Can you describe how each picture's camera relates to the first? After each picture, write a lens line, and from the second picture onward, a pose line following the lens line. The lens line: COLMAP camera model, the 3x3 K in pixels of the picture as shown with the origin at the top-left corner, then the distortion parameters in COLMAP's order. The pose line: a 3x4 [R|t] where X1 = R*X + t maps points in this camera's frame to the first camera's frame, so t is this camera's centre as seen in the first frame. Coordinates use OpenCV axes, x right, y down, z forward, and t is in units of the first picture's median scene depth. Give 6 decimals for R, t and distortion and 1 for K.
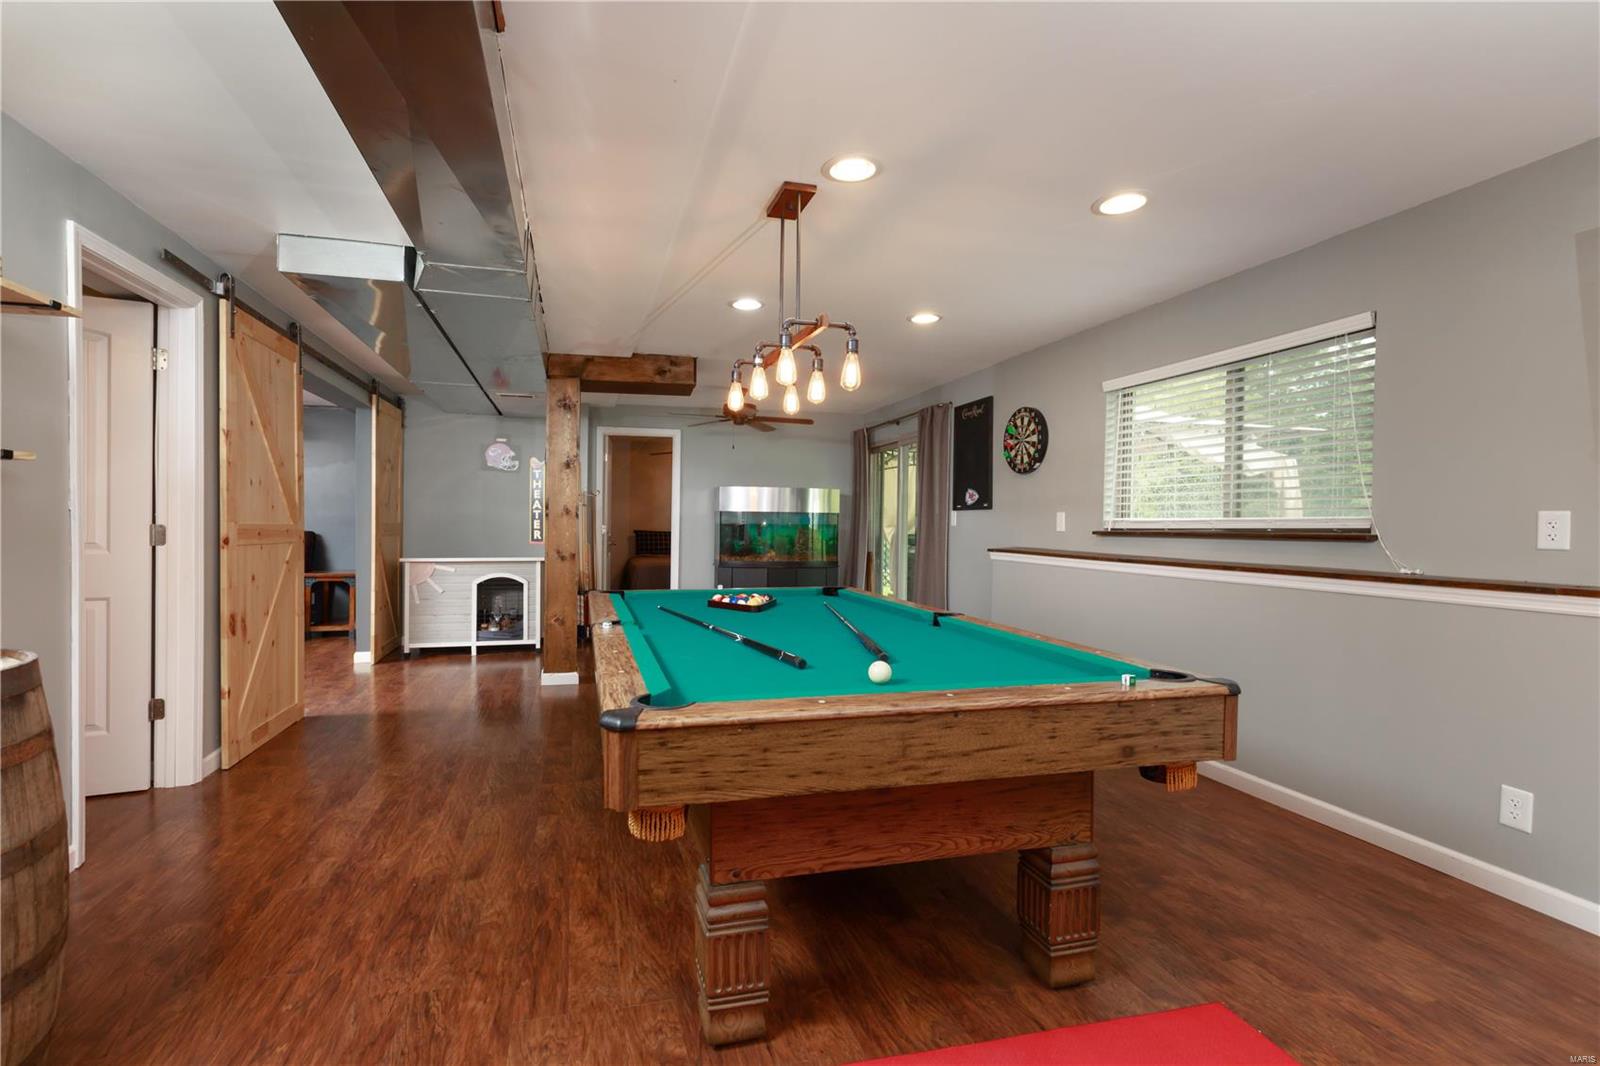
lens RADIAL K [[733.6, 0, 786.6], [0, 733.6, 527.7], [0, 0, 1]] dist [-0.002641, 0.000302]
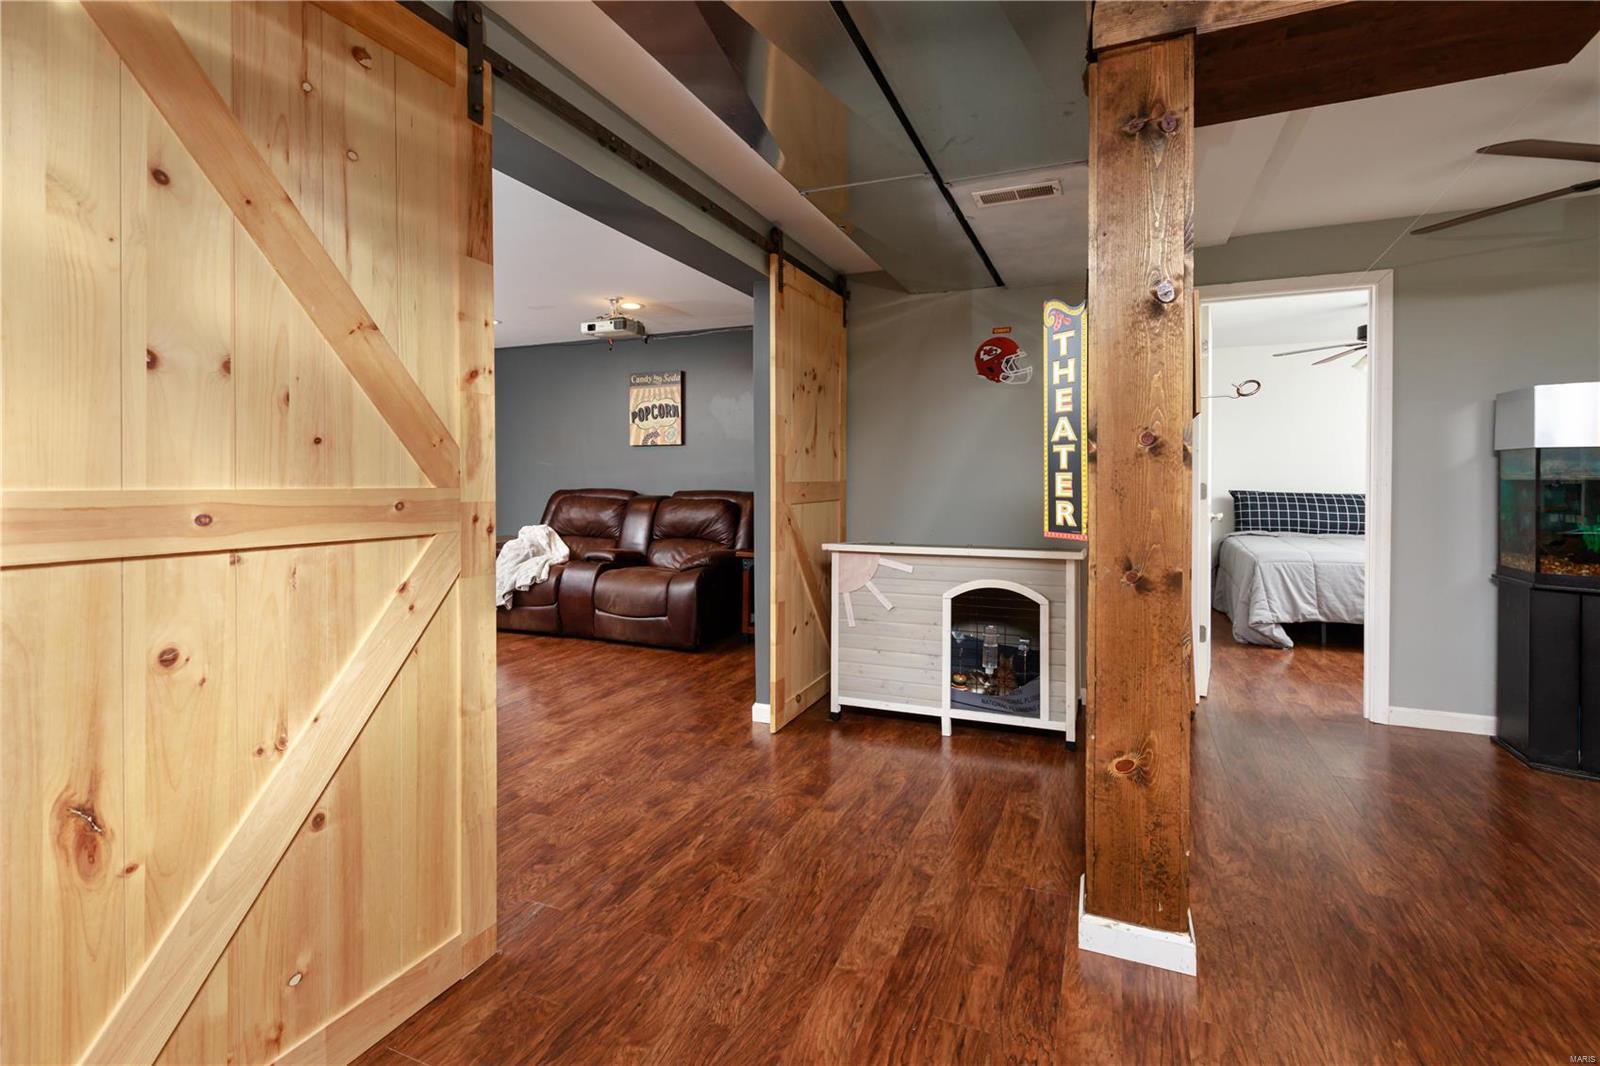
lens RADIAL K [[733.6, 0, 800.2], [0, 733.6, 475.5], [0, 0, 1]] dist [-0.002641, 0.000302]
pose [[0.776701, -0.009925, -0.629791, -0.180336], [0.002908, 0.999922, -0.012172, -0.004394], [0.629863, 0.007623, 0.776669, 0.537669]]
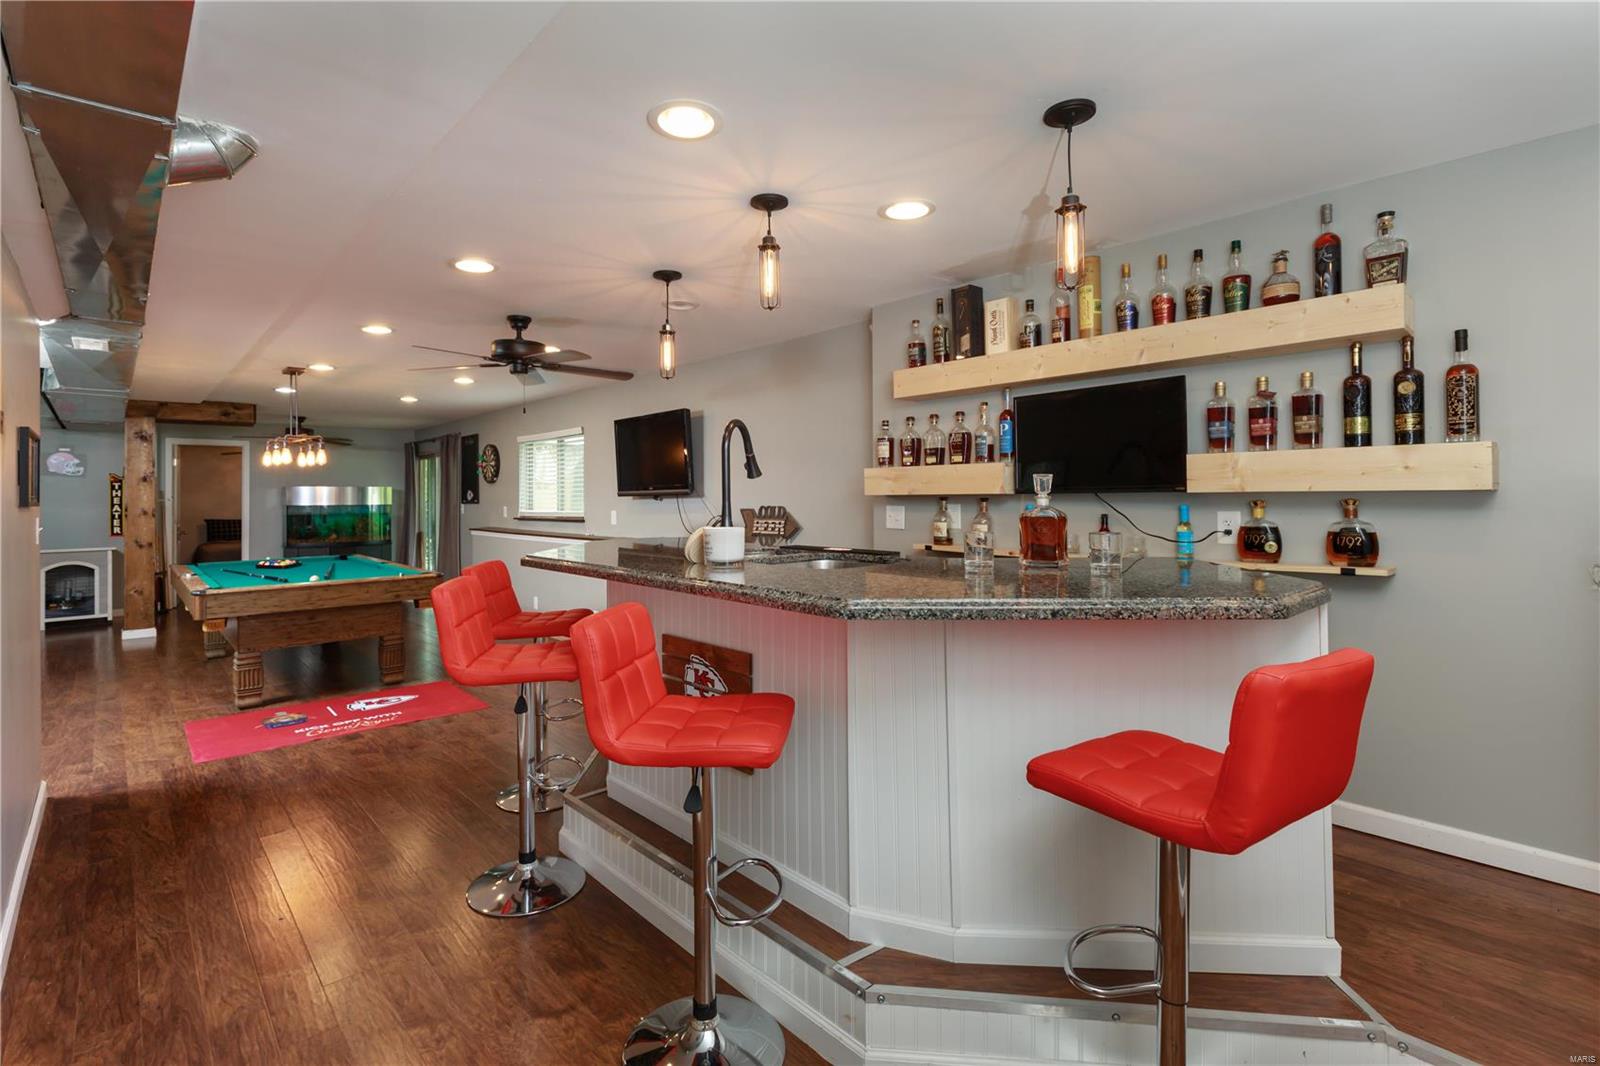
lens RADIAL K [[733.6, 0, 776.1], [0, 733.6, 492.8], [0, 0, 1]] dist [-0.002641, 0.000302]
pose [[0.897325, -0.014231, 0.441141, 0.135070], [0.019506, 0.999782, -0.007423, -0.021615], [-0.440940, 0.015266, 0.897407, -0.641014]]
